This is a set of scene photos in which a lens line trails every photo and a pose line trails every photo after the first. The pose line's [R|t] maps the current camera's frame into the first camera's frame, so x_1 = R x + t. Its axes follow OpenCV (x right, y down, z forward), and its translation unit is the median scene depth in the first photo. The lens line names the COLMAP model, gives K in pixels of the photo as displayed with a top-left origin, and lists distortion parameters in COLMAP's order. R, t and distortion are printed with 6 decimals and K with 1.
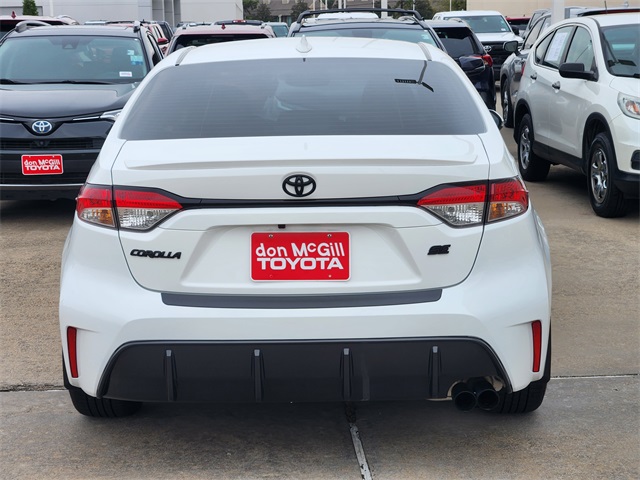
lens RADIAL K [[1232.0, 0, 320.0], [0, 1232.0, 240.0], [0, 0, 1]] dist [-0.161207, 1.712908]
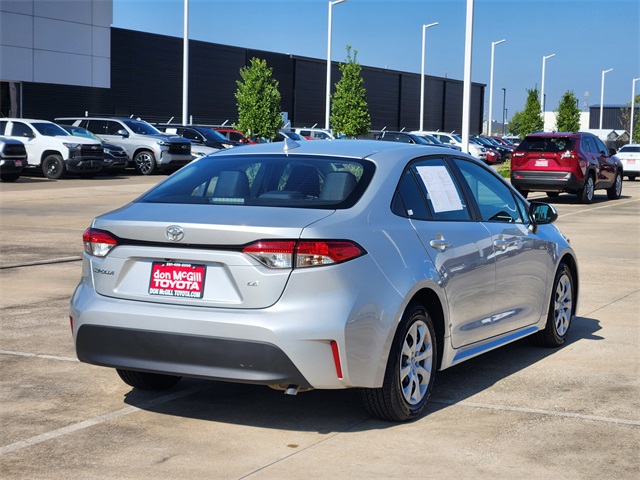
lens RADIAL K [[1232.0, 0, 320.0], [0, 1232.0, 240.0], [0, 0, 1]] dist [-0.161207, 1.712908]
pose [[0.894457, 0.060628, -0.443026, 0.835480], [-0.088098, 0.995240, -0.041668, 0.012134], [0.438391, 0.076300, 0.895540, -0.323624]]
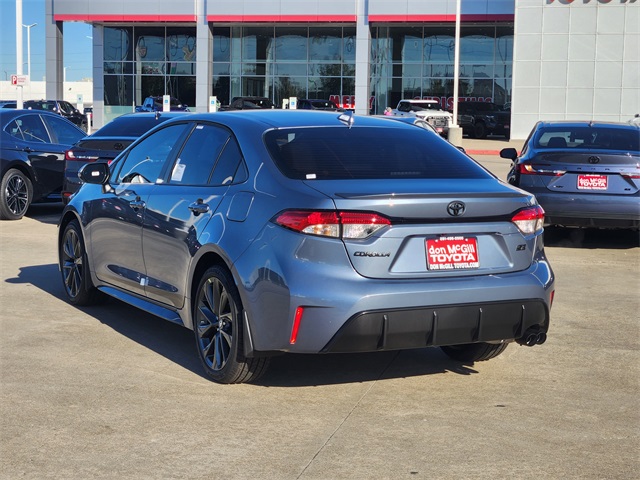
lens RADIAL K [[1232.0, 0, 320.0], [0, 1232.0, 240.0], [0, 0, 1]] dist [-0.161207, 1.712908]
pose [[0.873284, -0.018592, 0.486857, -0.953805], [0.031570, 0.999331, -0.018466, 0.020367], [-0.486188, 0.031497, 0.873286, -0.326364]]
